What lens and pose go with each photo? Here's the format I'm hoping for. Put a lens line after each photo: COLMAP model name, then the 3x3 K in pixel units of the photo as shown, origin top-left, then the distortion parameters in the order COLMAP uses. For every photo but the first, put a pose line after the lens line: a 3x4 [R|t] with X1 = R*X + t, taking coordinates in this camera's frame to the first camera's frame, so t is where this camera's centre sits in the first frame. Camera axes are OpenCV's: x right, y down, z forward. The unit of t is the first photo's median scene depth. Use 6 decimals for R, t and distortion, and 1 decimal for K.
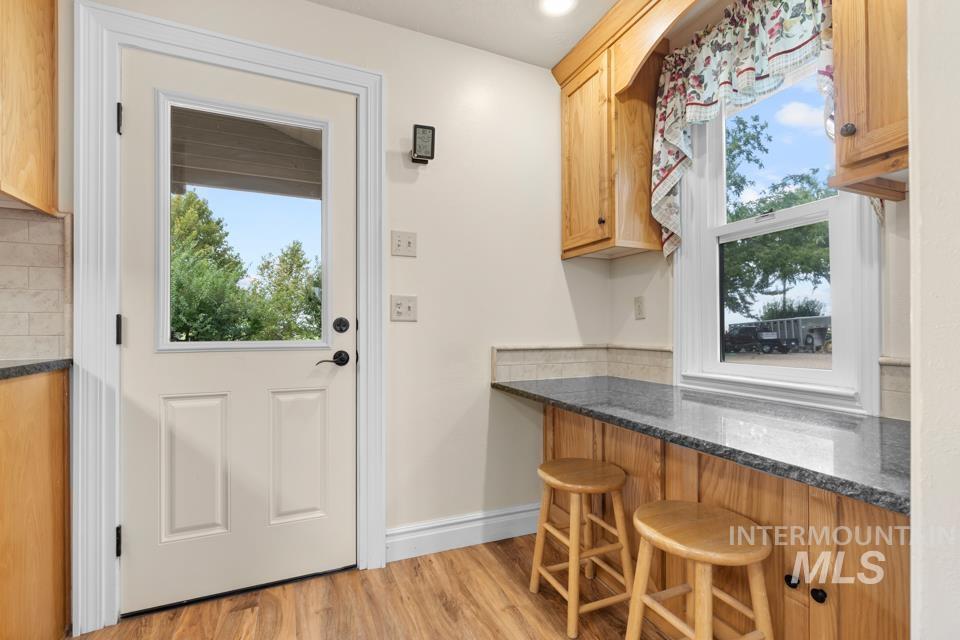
lens RADIAL K [[431.6, 0, 482.2], [0, 431.6, 325.8], [0, 0, 1]] dist [-0.000483, 0.000017]
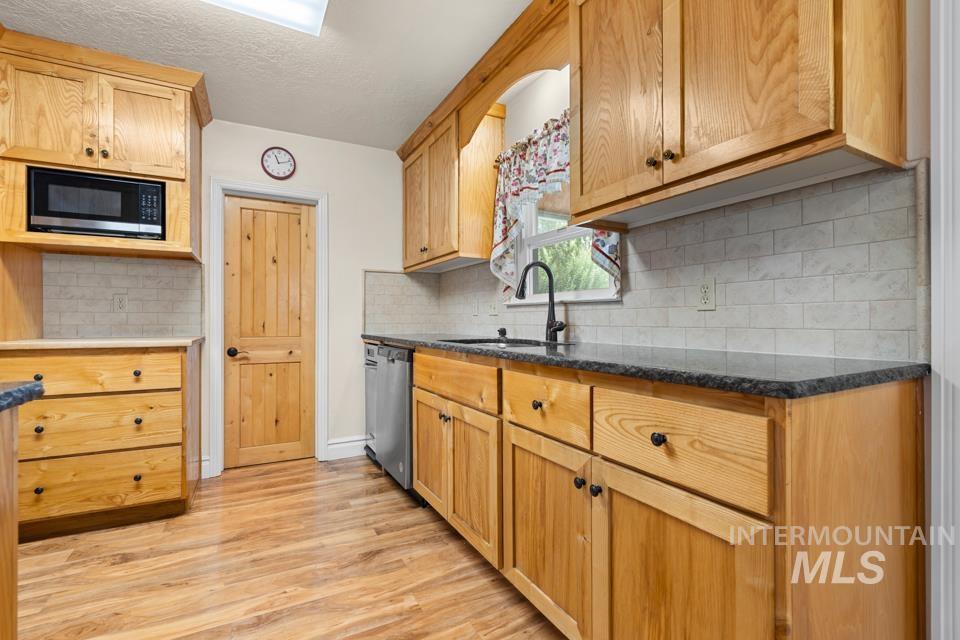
lens RADIAL K [[431.6, 0, 481.9], [0, 431.6, 321.2], [0, 0, 1]] dist [-0.000483, 0.000017]
pose [[0.077395, 0.001939, -0.996999, -0.311857], [0.005936, 0.999979, 0.002406, 0.000614], [0.996983, -0.006104, 0.077382, 0.224500]]
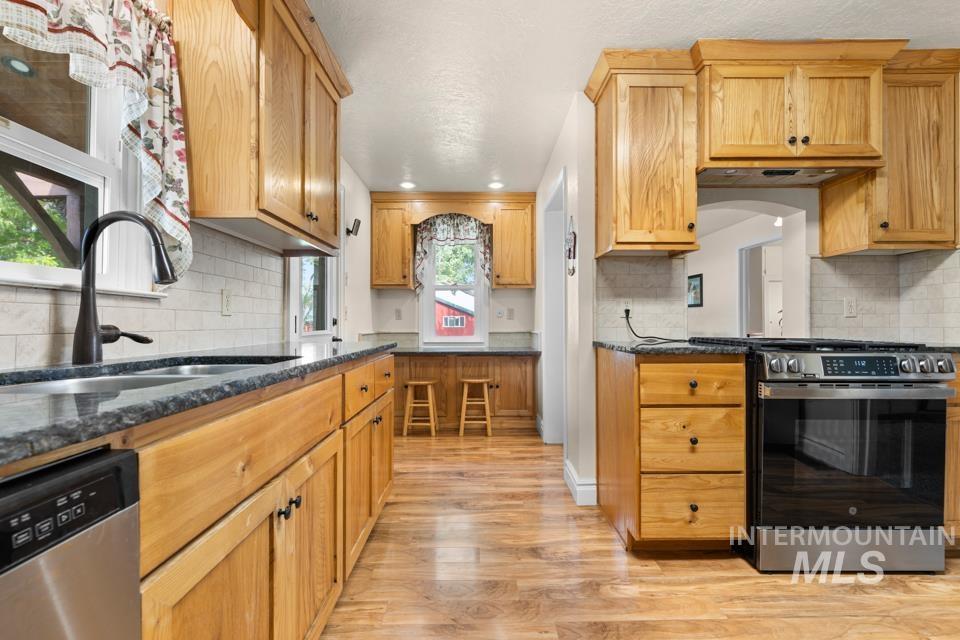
lens RADIAL K [[431.6, 0, 478.8], [0, 431.6, 320.5], [0, 0, 1]] dist [-0.000483, 0.000017]
pose [[0.393486, 0.000804, 0.919330, -2.212747], [-0.003279, 0.999994, 0.000529, -0.018495], [-0.919325, -0.003223, 0.393486, -0.346614]]
